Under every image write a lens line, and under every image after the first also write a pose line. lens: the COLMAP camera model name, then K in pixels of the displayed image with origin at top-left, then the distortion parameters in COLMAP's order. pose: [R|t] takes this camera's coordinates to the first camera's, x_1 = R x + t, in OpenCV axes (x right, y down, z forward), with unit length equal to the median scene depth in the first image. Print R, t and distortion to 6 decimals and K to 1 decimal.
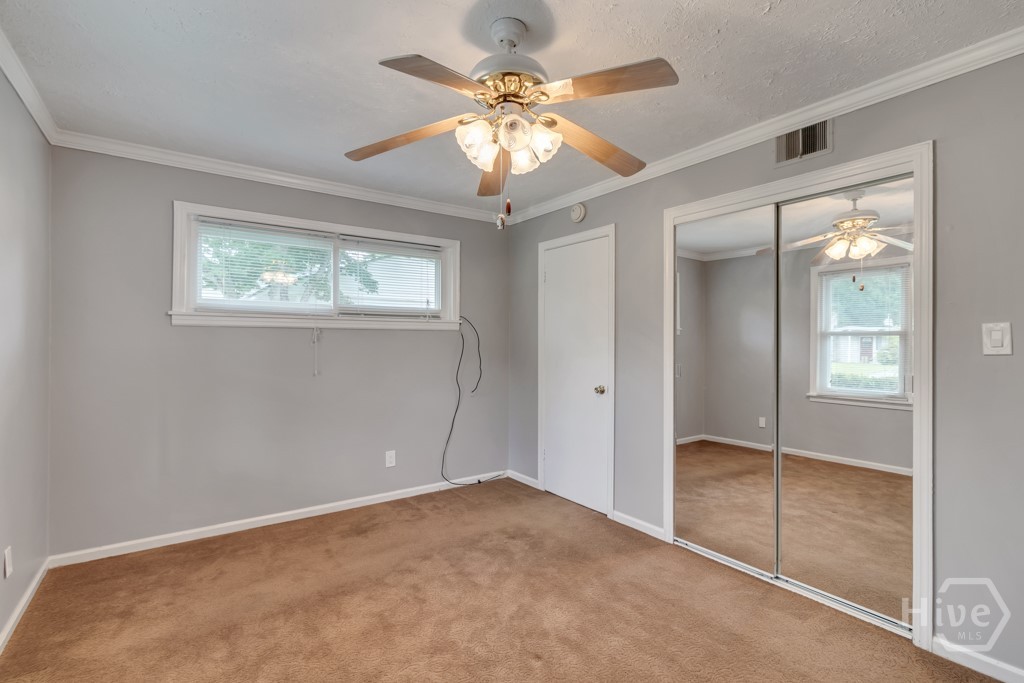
lens RADIAL K [[474.1, 0, 512.0], [0, 474.1, 341.5], [0, 0, 1]] dist [-0.001933, -0.000285]
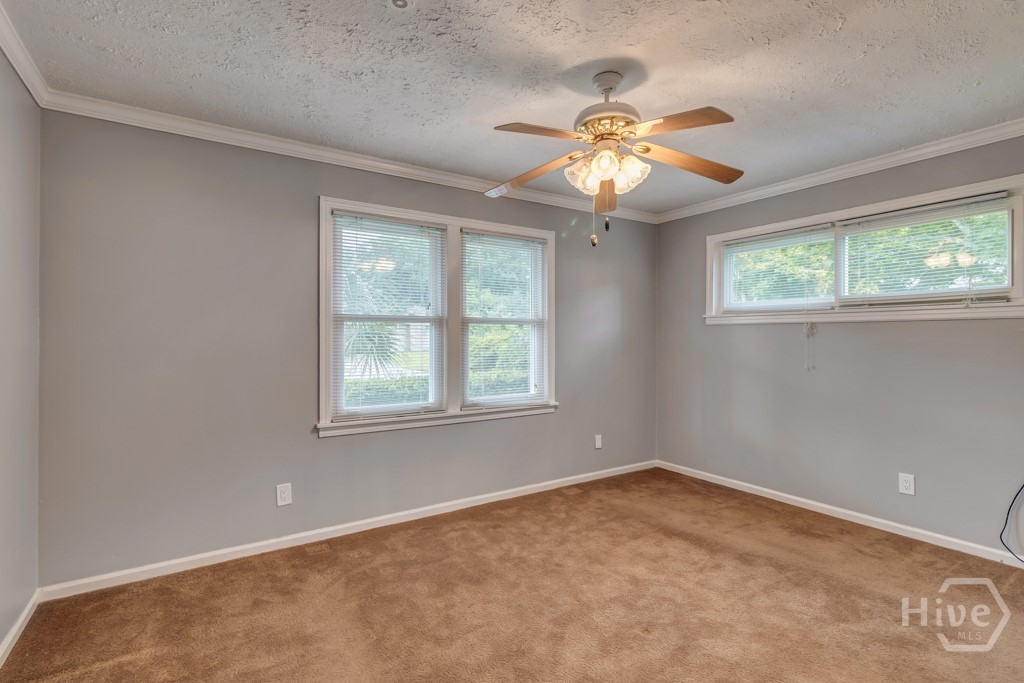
lens RADIAL K [[474.1, 0, 512.0], [0, 474.1, 341.5], [0, 0, 1]] dist [-0.001933, -0.000285]
pose [[-0.030157, 0.003981, -0.999537, 0.713454], [-0.004146, 0.999983, 0.004108, 0.011057], [0.999537, 0.004268, -0.030140, 0.467235]]
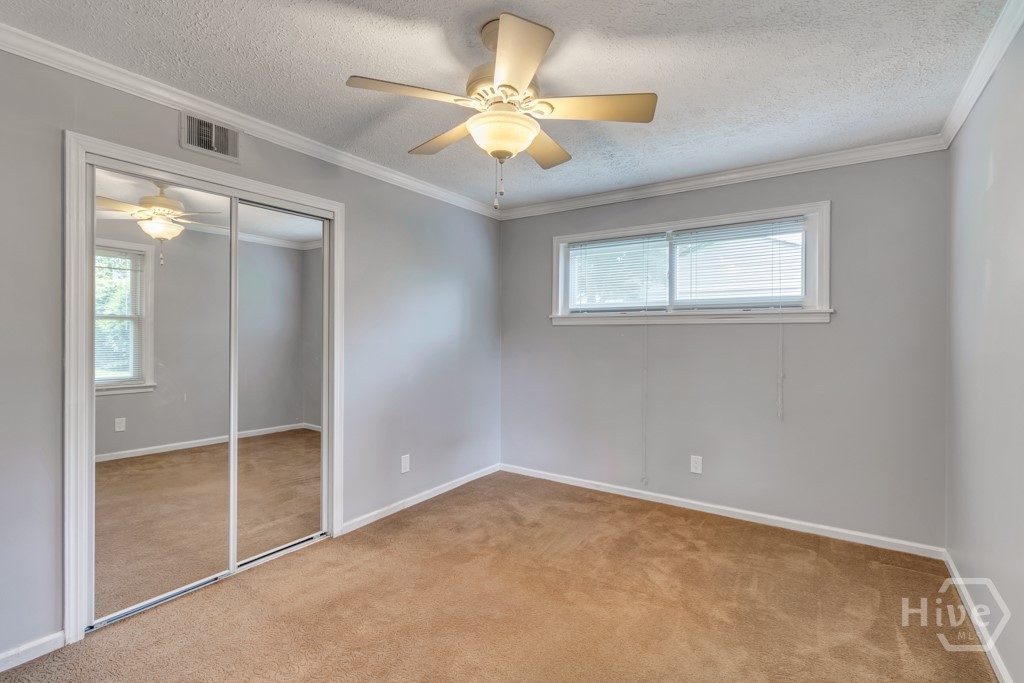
lens RADIAL K [[483.5, 0, 504.0], [0, 483.5, 340.2], [0, 0, 1]] dist [0.000417, -0.000019]
pose [[0.336876, 0.002667, -0.941545, 0.588172], [-0.008228, 0.999966, -0.000112, 0.010875], [0.941513, 0.007785, 0.336887, 0.382907]]
